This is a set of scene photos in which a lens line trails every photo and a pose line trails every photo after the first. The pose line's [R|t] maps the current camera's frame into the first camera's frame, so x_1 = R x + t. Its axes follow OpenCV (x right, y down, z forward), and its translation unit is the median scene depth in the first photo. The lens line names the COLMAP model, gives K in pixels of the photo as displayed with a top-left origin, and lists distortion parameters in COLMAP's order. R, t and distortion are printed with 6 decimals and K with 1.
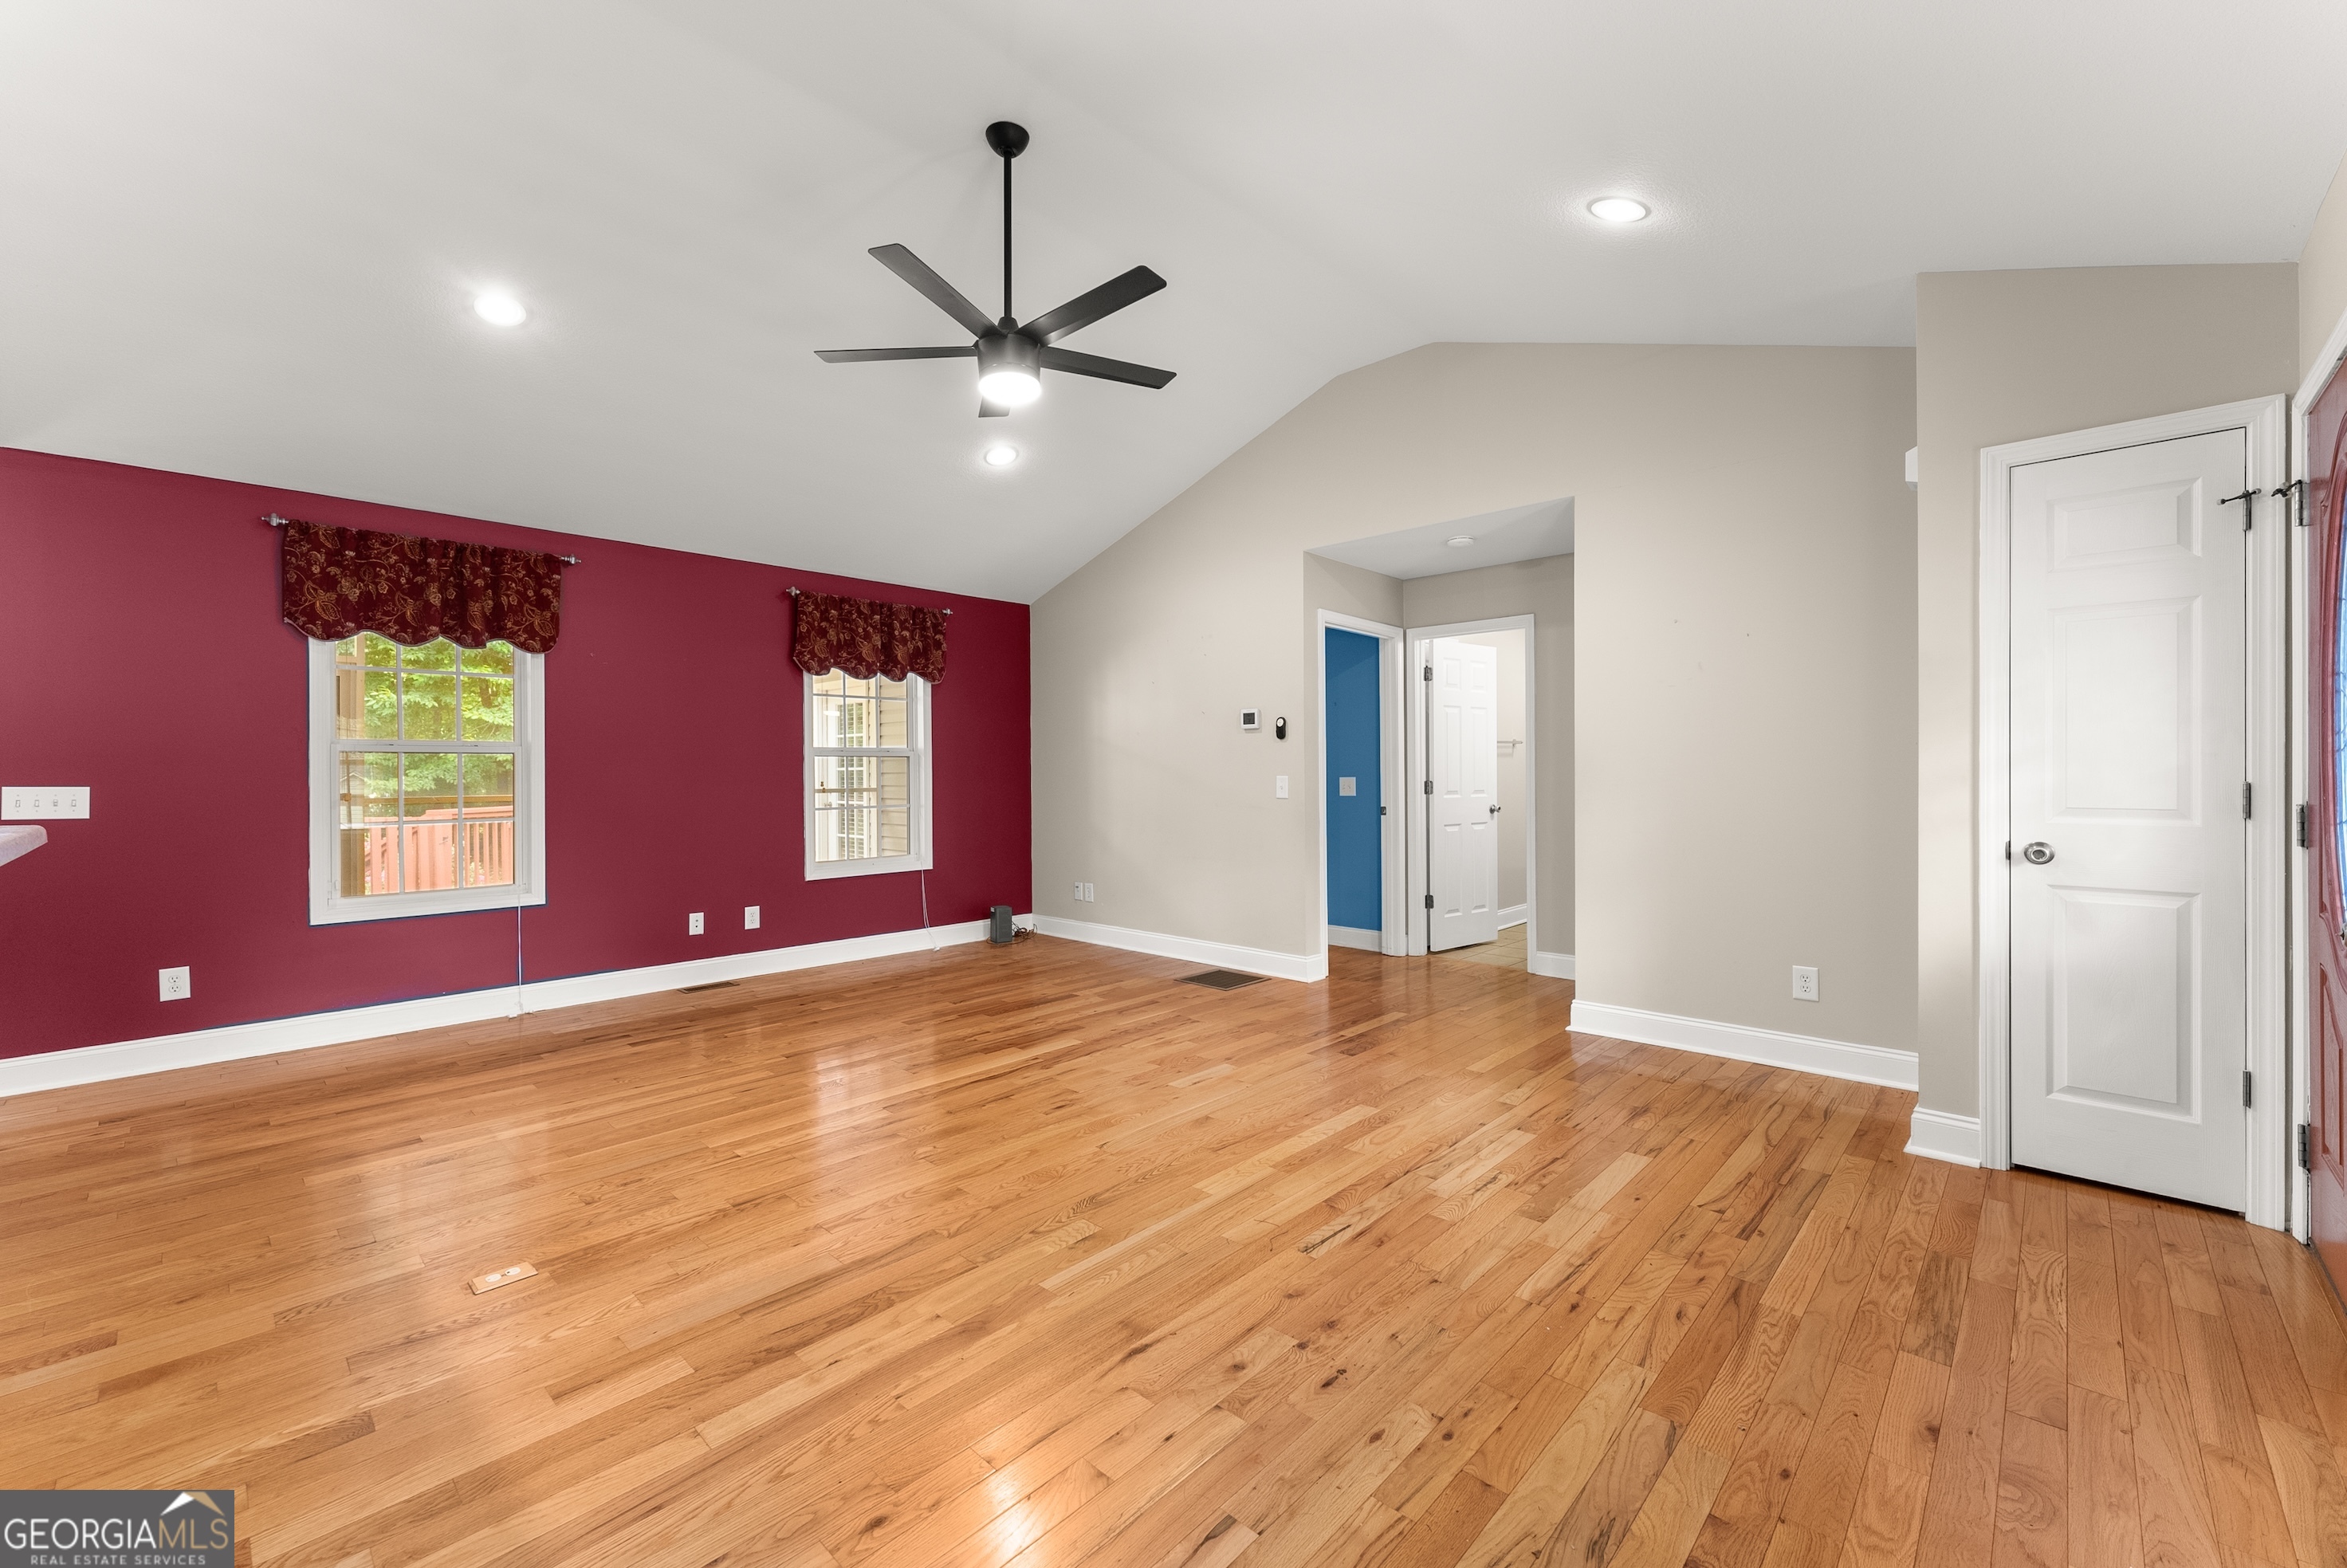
lens RADIAL K [[946.5, 0, 1169.5], [0, 946.5, 772.7], [0, 0, 1]] dist [0.000700, 0.000146]
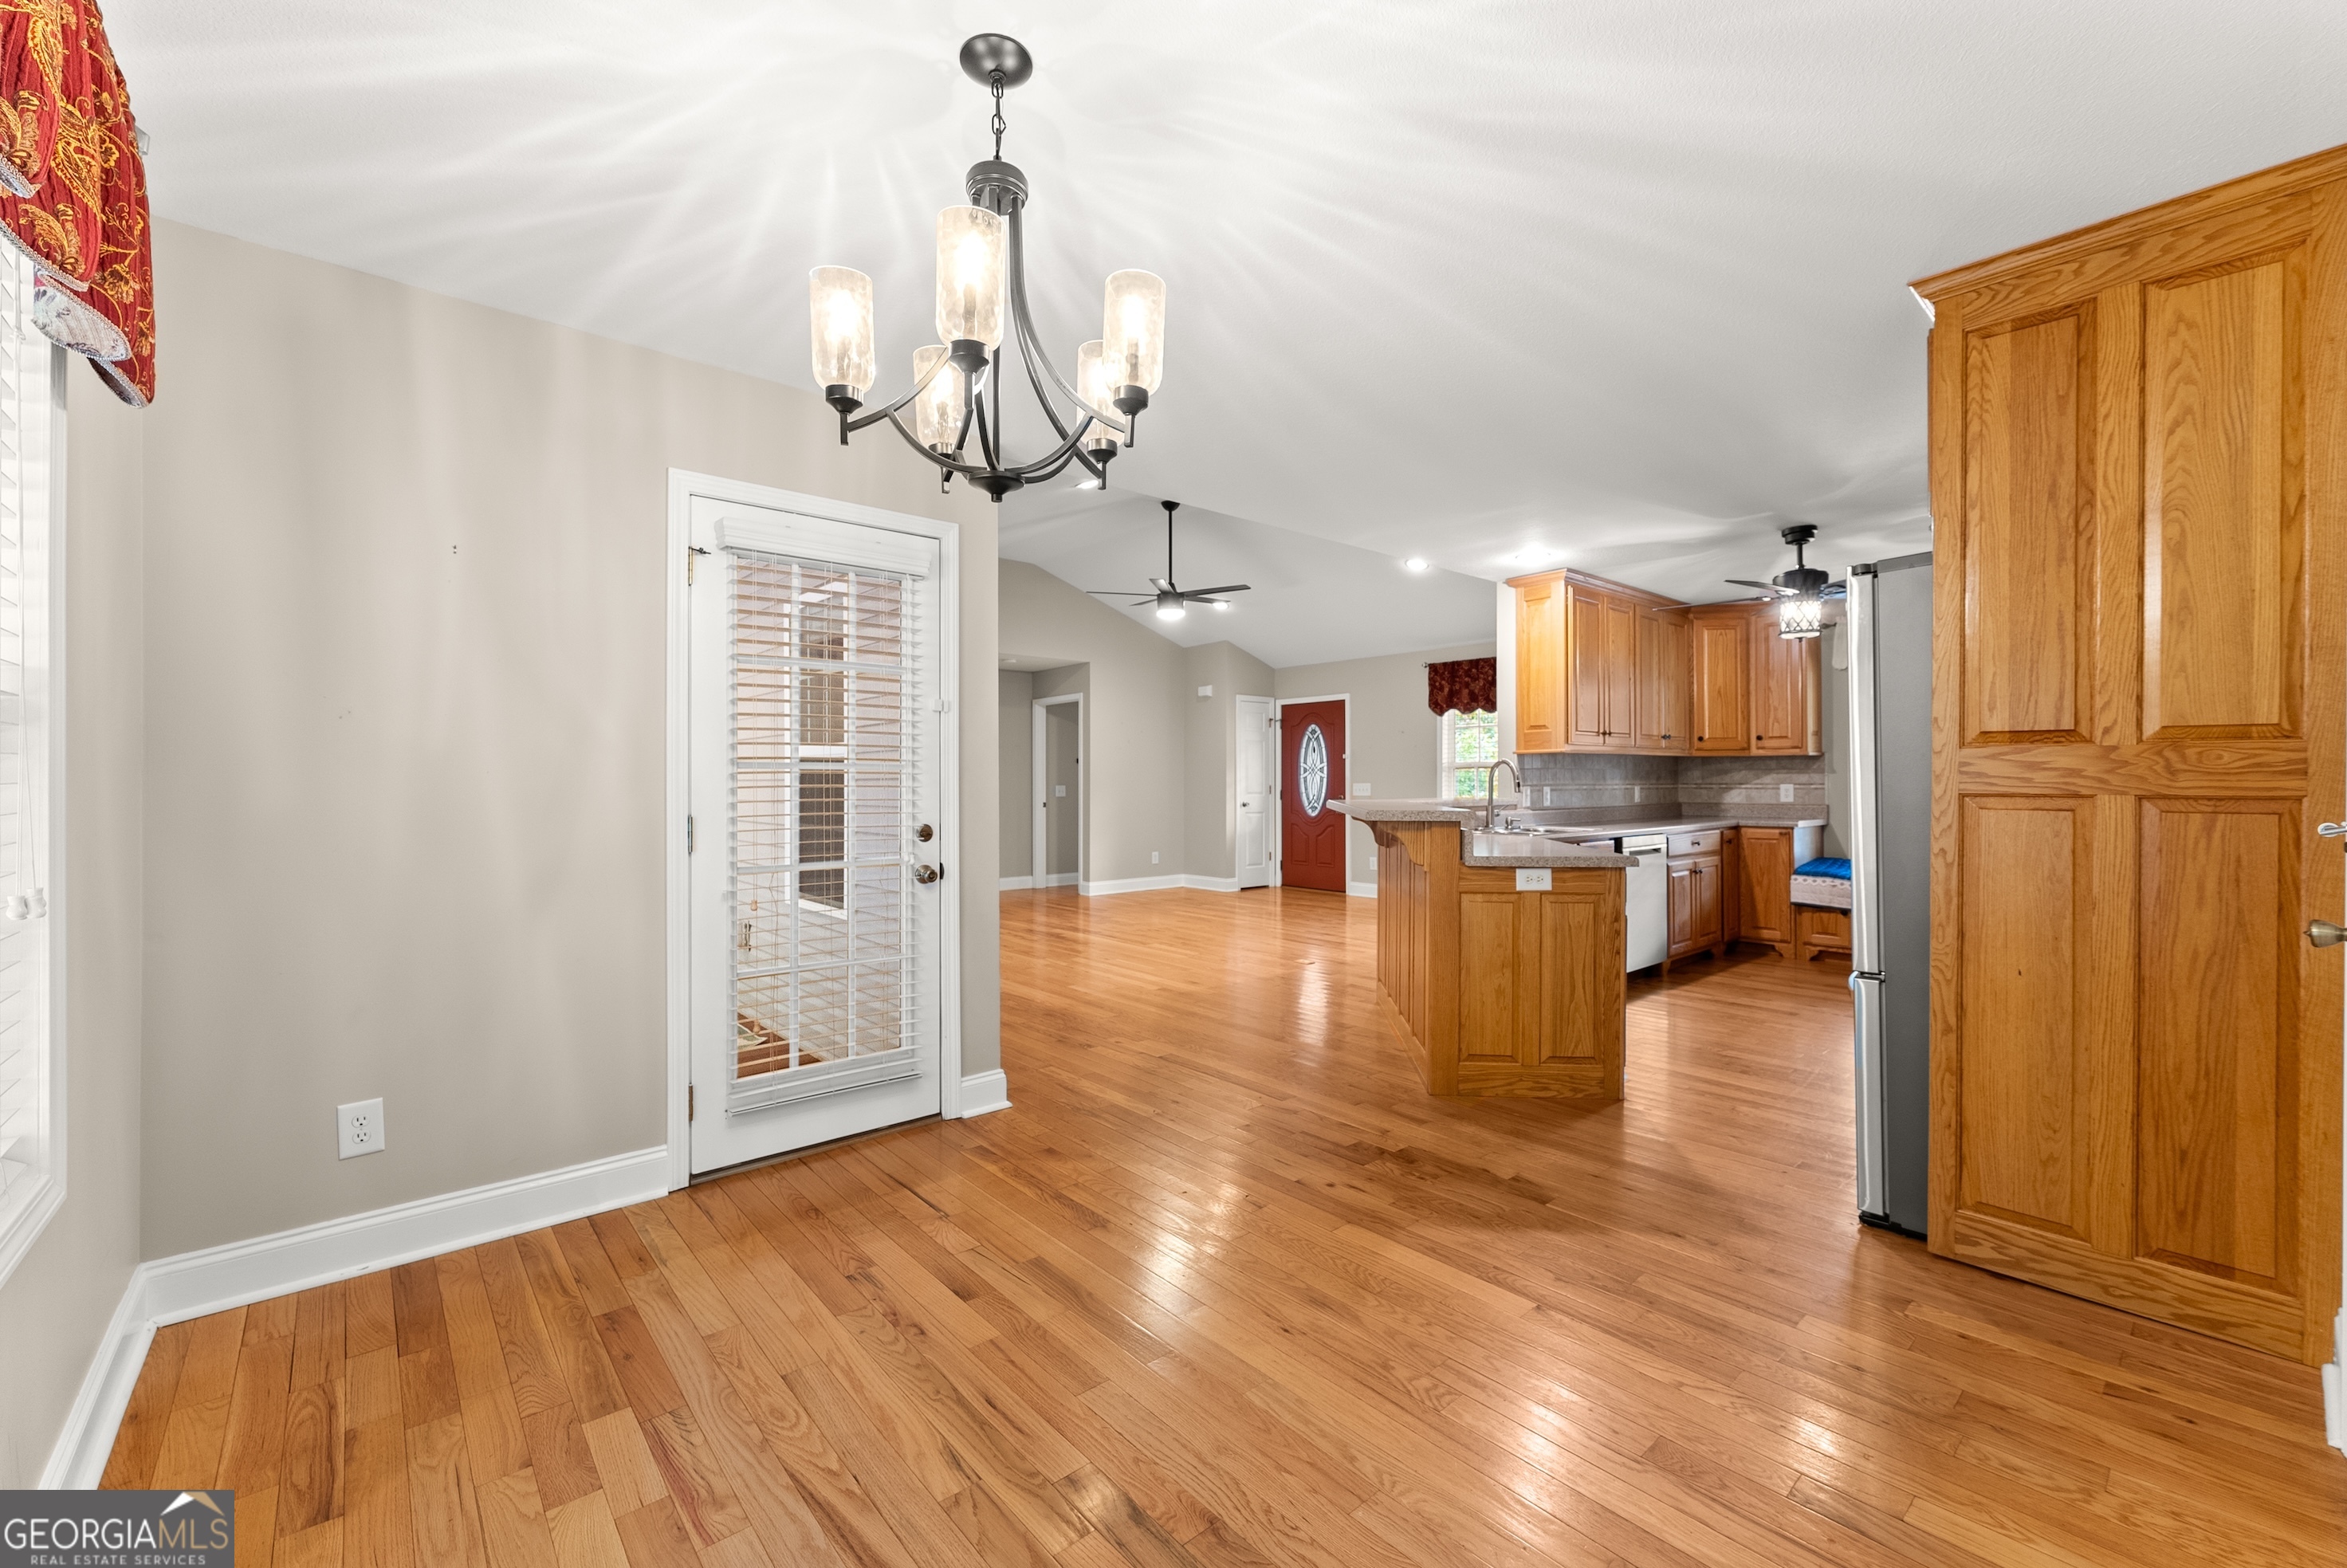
lens RADIAL K [[946.5, 0, 1169.5], [0, 946.5, 772.7], [0, 0, 1]] dist [0.000700, 0.000146]
pose [[0.102660, 0.014684, 0.994608, -1.886515], [0.000300, 0.999891, -0.014793, 0.009815], [-0.994716, 0.001817, 0.102644, 0.593990]]
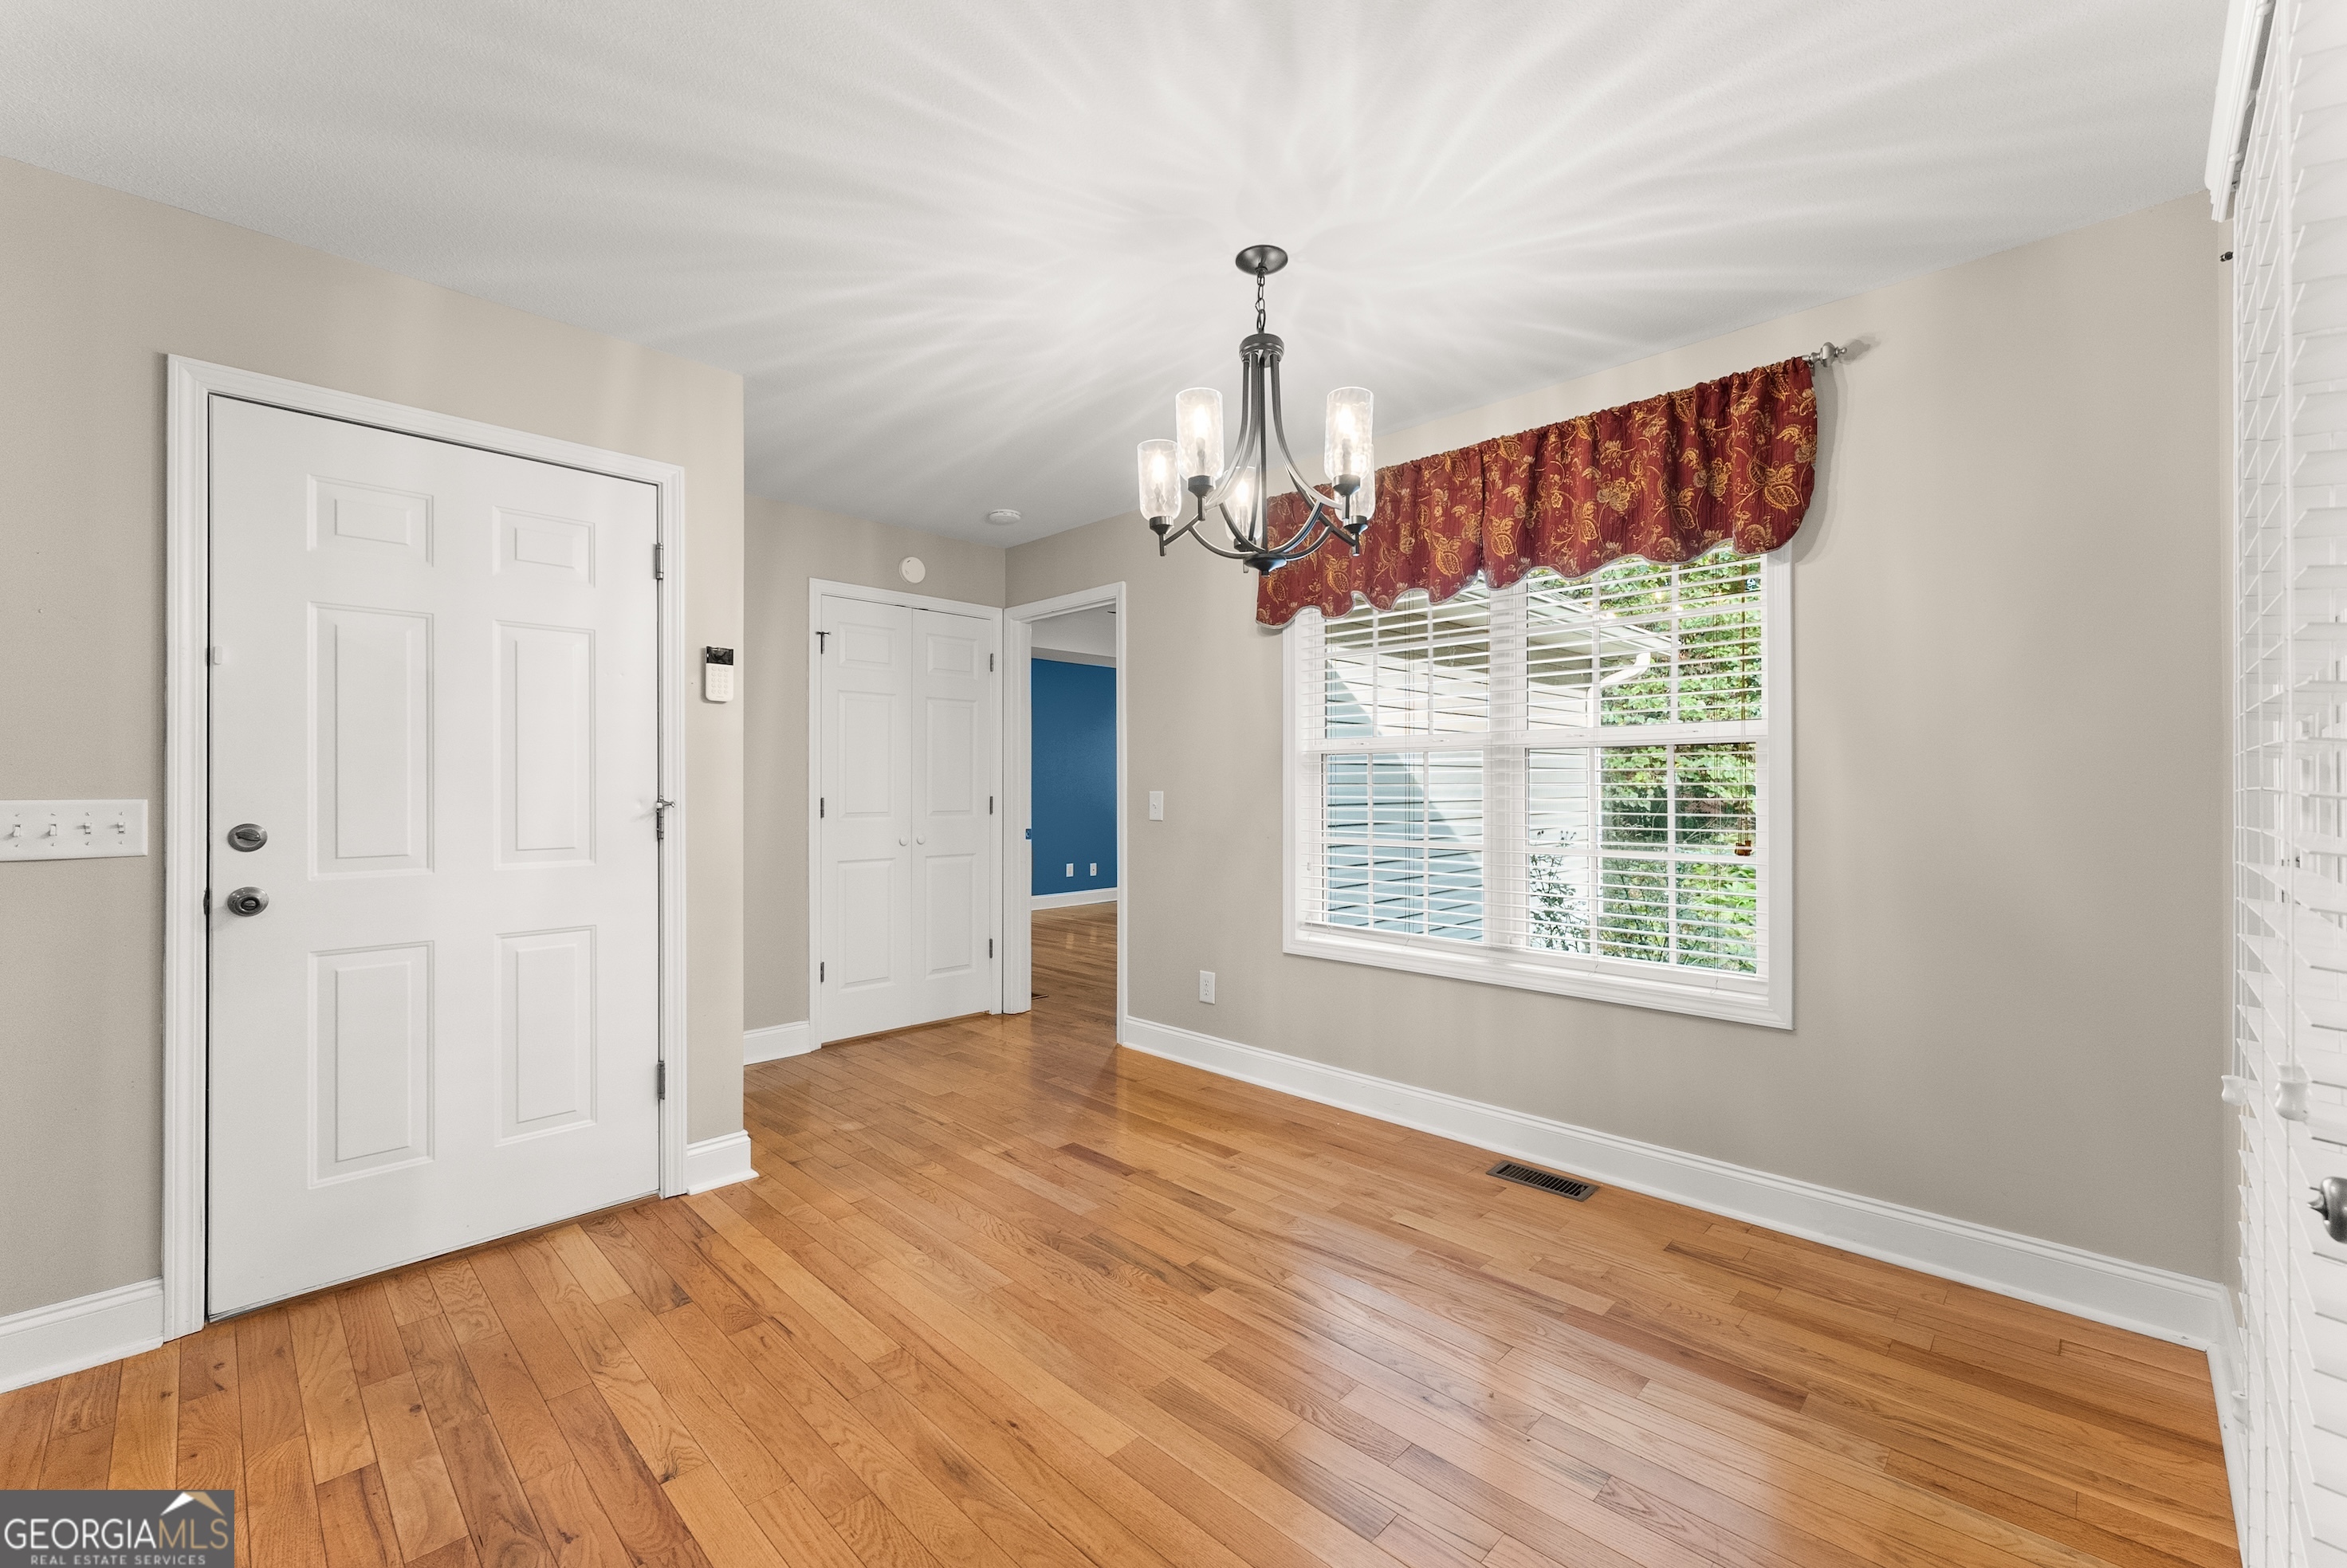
lens RADIAL K [[957.2, 0, 1169.4], [0, 957.2, 780.8], [0, 0, 1]] dist [0.001326, 0.000180]
pose [[-0.018122, 0.000266, -0.999836, -0.959947], [0.002250, 0.999997, 0.000226, 0.005753], [0.999833, -0.002245, -0.018123, 0.662040]]
